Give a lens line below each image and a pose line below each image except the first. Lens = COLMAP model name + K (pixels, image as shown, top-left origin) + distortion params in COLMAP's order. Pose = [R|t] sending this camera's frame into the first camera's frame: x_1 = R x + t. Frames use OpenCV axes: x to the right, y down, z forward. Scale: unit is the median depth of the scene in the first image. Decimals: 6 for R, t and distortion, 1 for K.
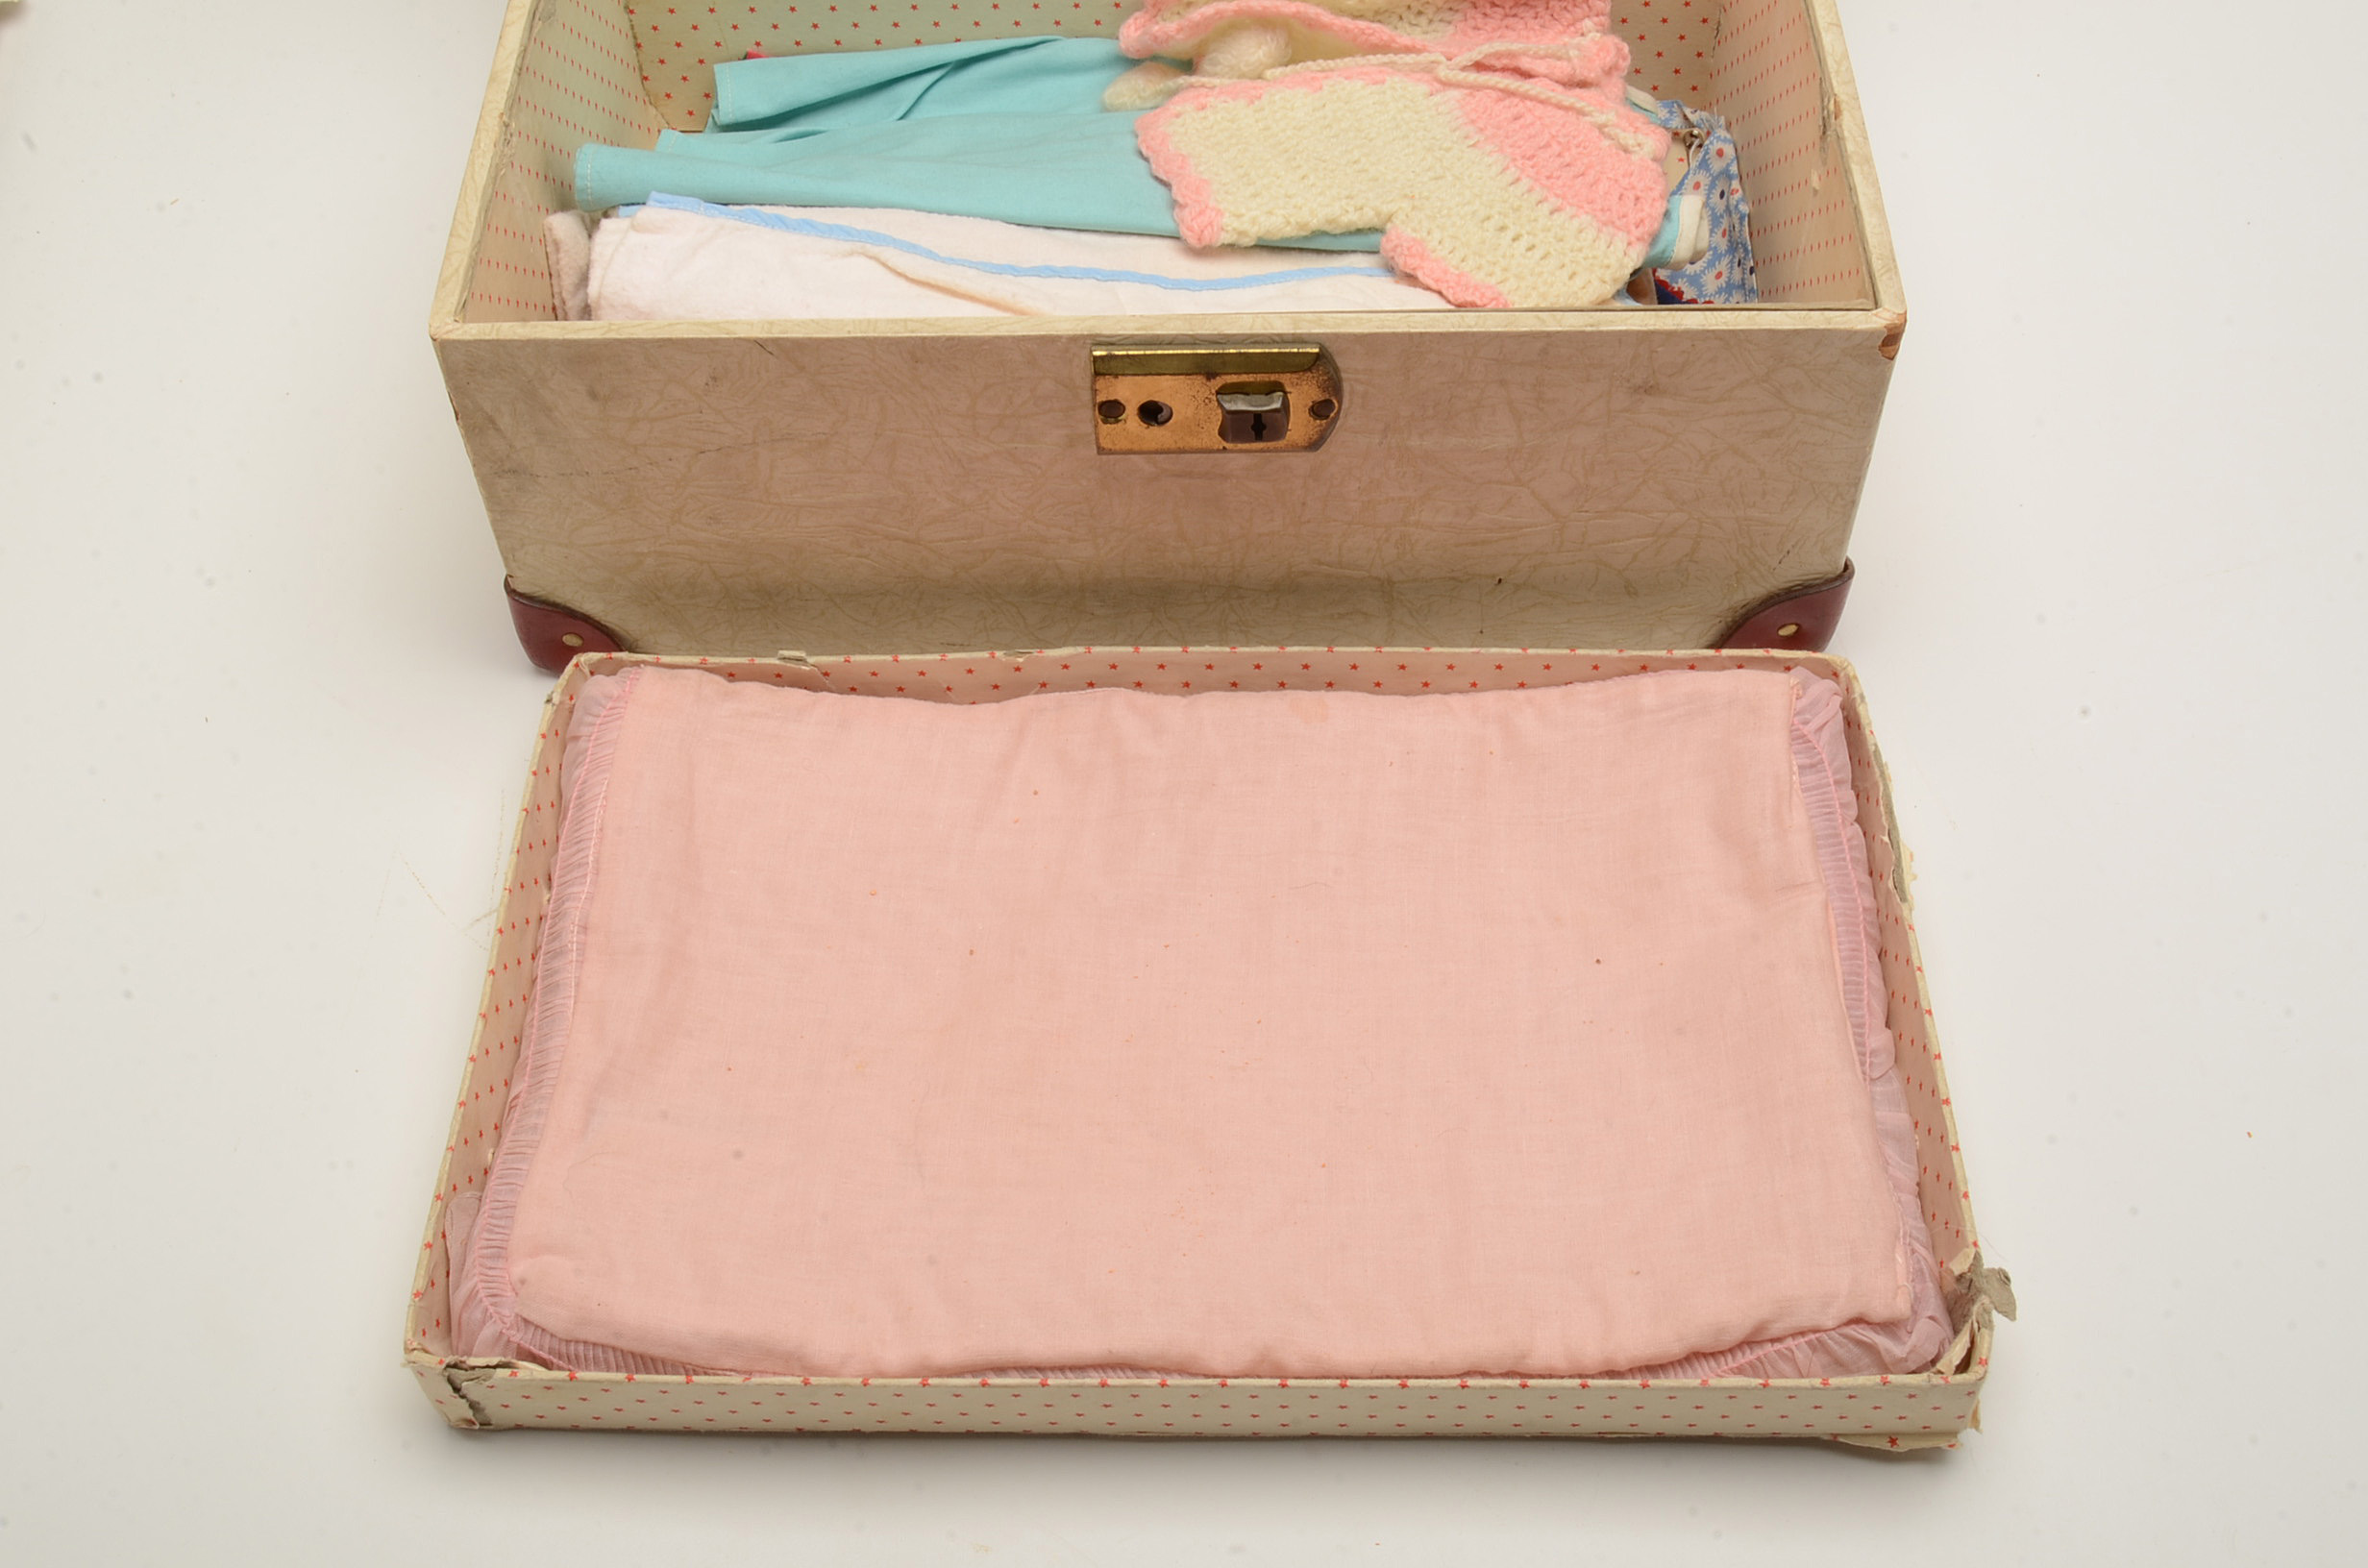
lens RADIAL K [[2711.5, 0, 1184.0], [0, 2711.5, 784.0], [0, 0, 1]] dist [-0.069534, -0.001097]
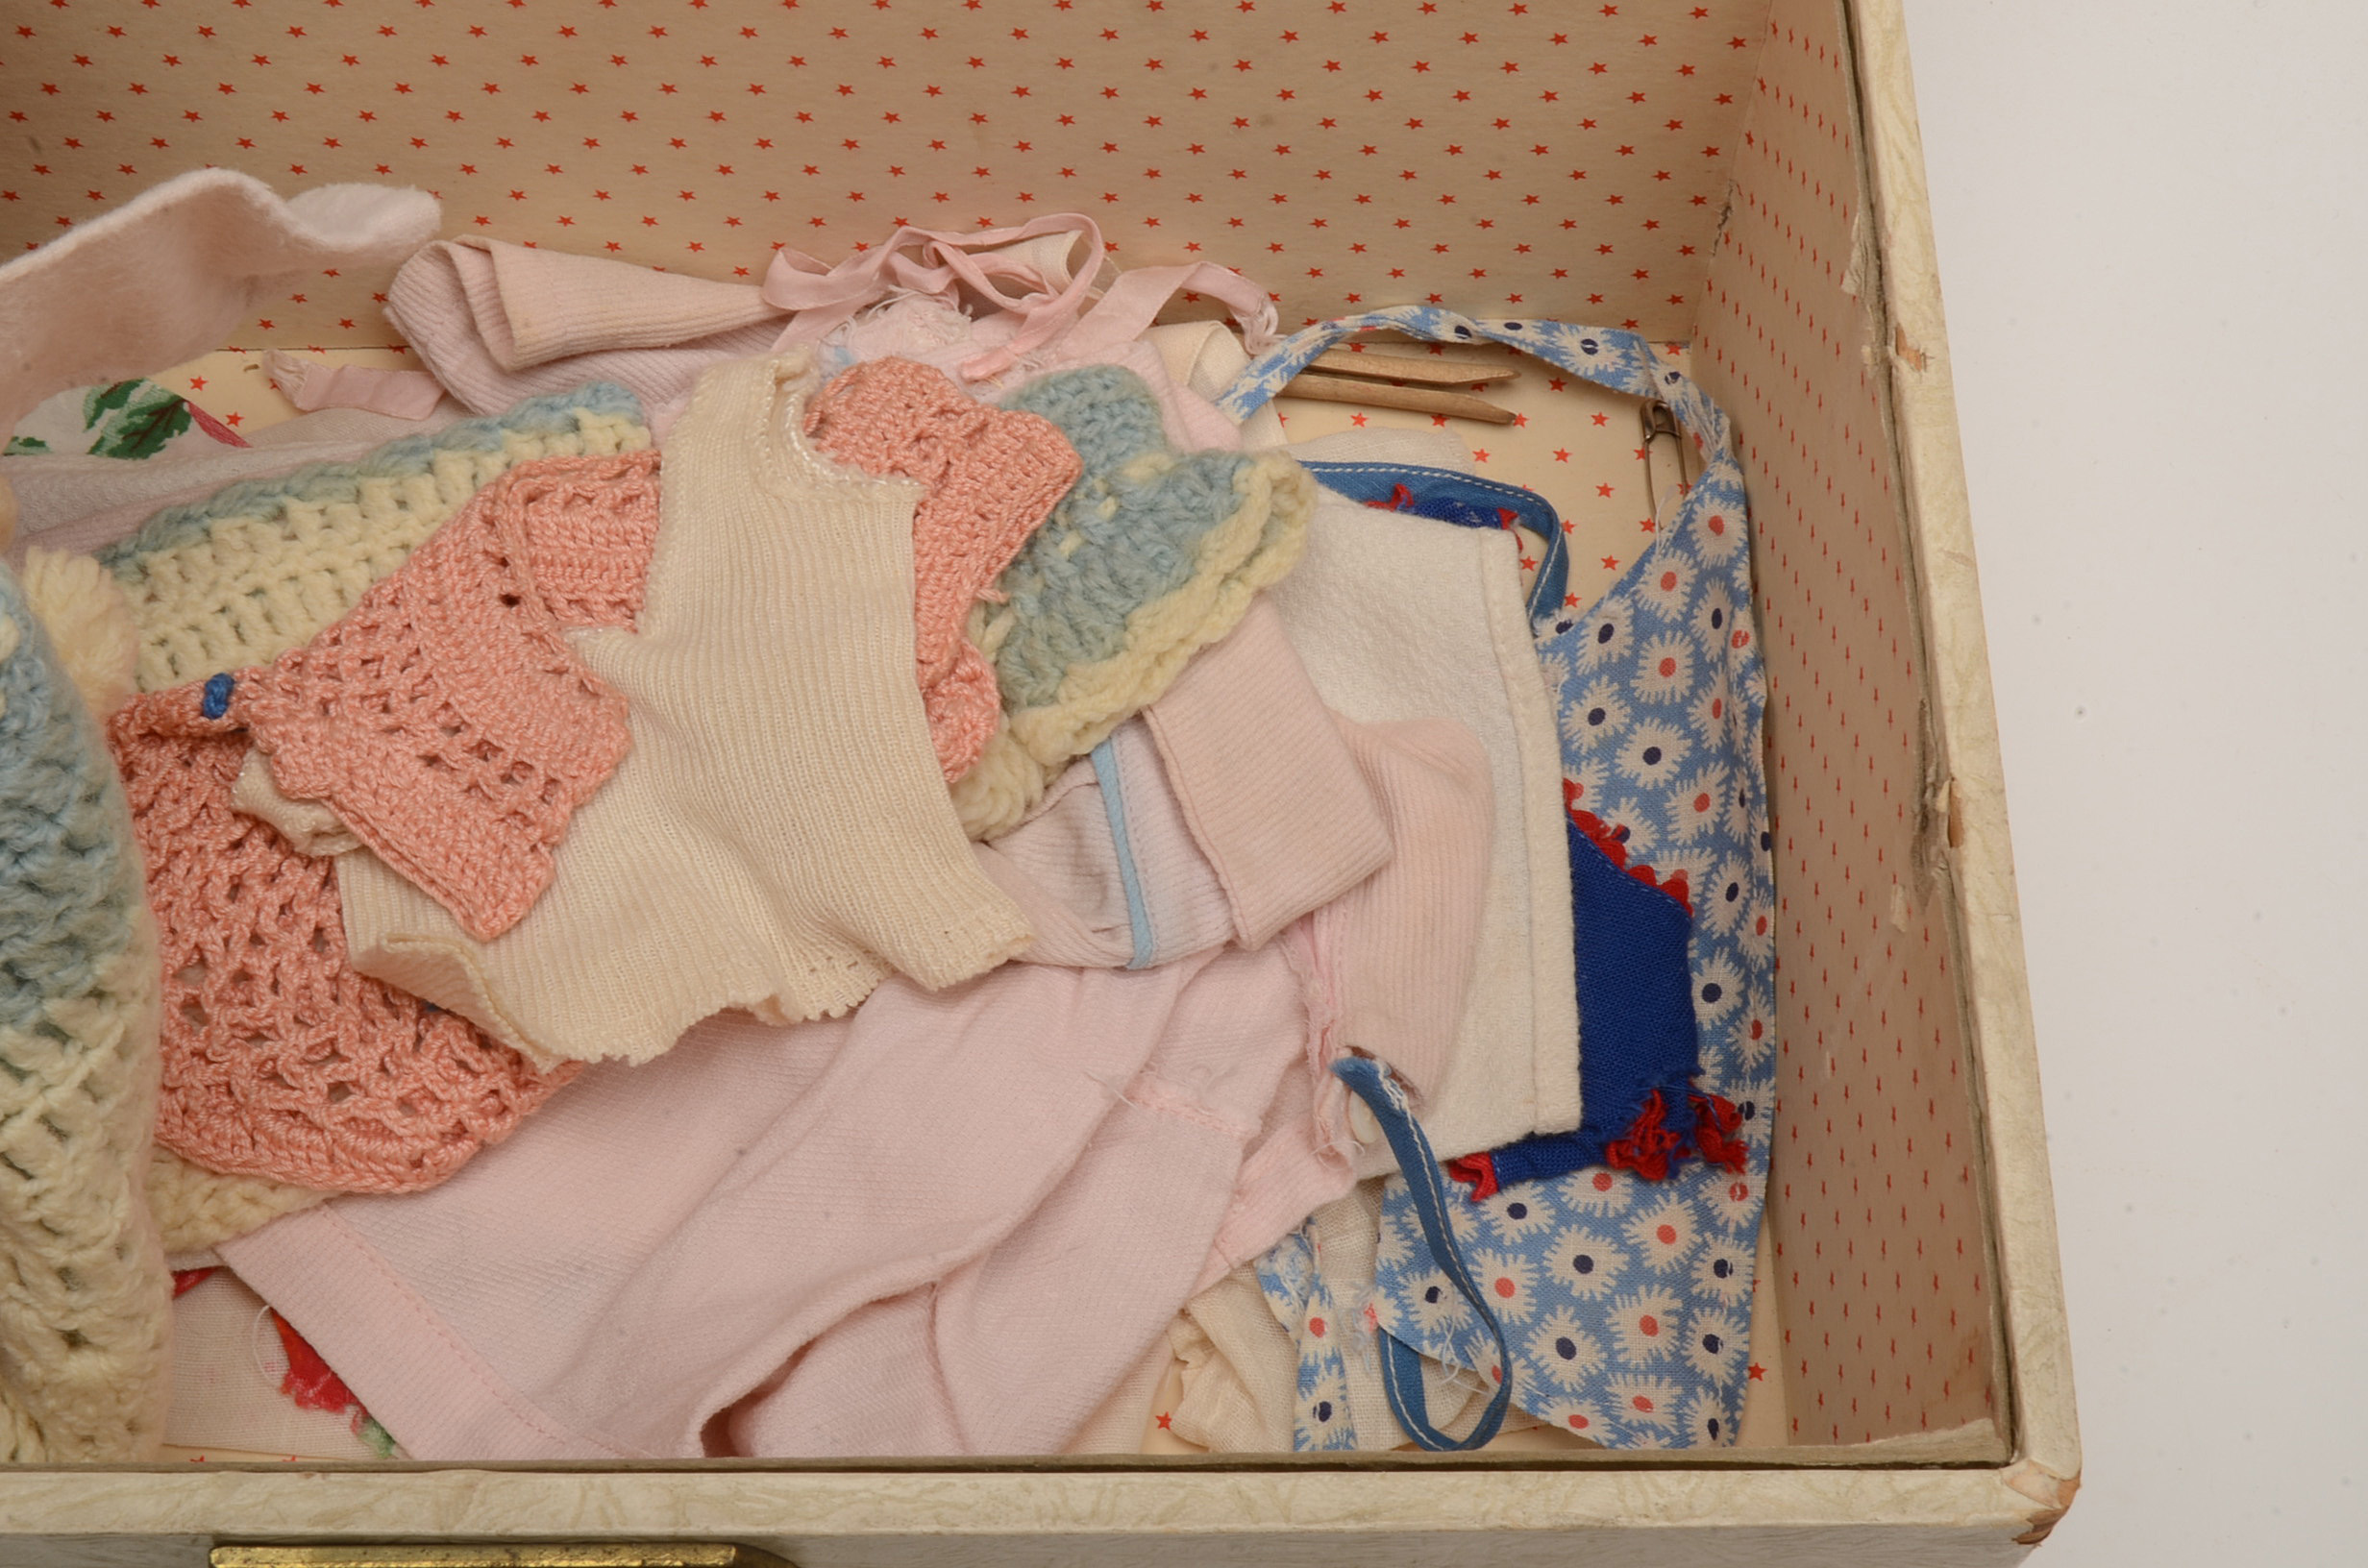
lens RADIAL K [[3686.8, 0, 1192.4], [0, 3686.8, 817.1], [0, 0, 1]] dist [-0.052409, -0.017366]
pose [[0.999243, -0.002368, 0.038833, 0.092267], [-0.005417, 0.979954, 0.199150, -0.361511], [-0.038526, -0.199209, 0.979199, 0.403803]]
